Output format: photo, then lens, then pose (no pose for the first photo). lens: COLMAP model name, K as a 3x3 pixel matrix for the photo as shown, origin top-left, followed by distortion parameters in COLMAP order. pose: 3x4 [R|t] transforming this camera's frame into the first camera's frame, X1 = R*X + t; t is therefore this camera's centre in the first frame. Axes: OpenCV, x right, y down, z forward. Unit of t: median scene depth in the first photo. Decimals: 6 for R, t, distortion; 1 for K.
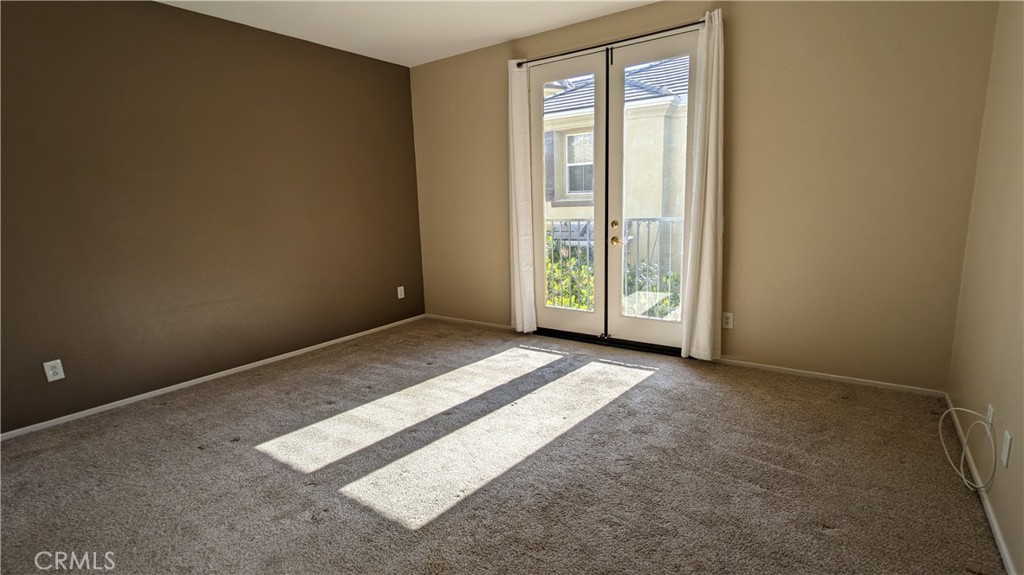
lens RADIAL K [[493.5, 0, 509.8], [0, 493.5, 289.1], [0, 0, 1]] dist [0.003992, 0.001482]
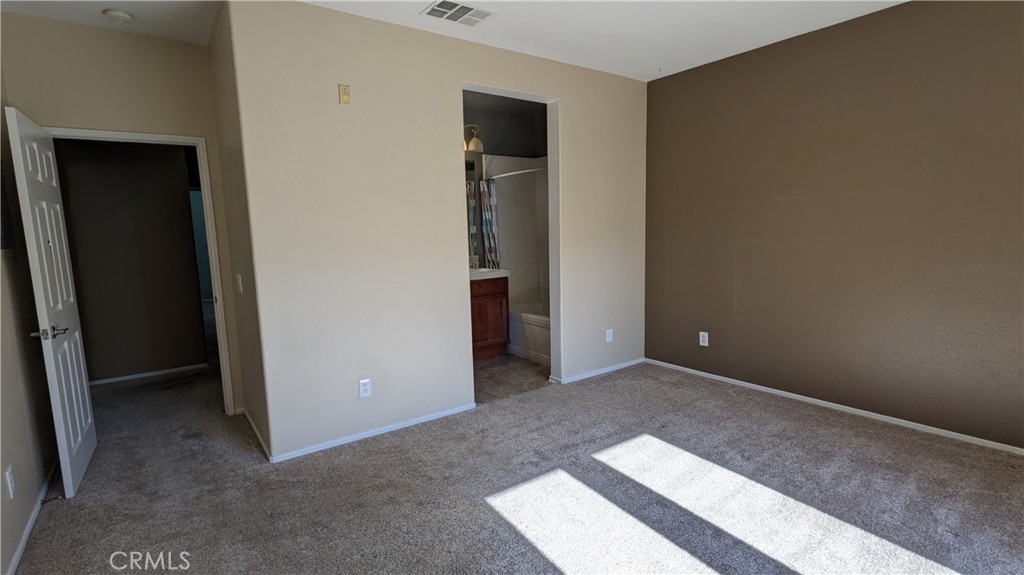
lens RADIAL K [[493.5, 0, 509.1], [0, 493.5, 291.6], [0, 0, 1]] dist [0.003992, 0.001482]
pose [[-0.302302, 0.164470, -0.938916, 0.548875], [-0.132389, 0.968211, 0.212227, -0.189239], [0.943974, 0.188459, -0.270918, 0.797068]]
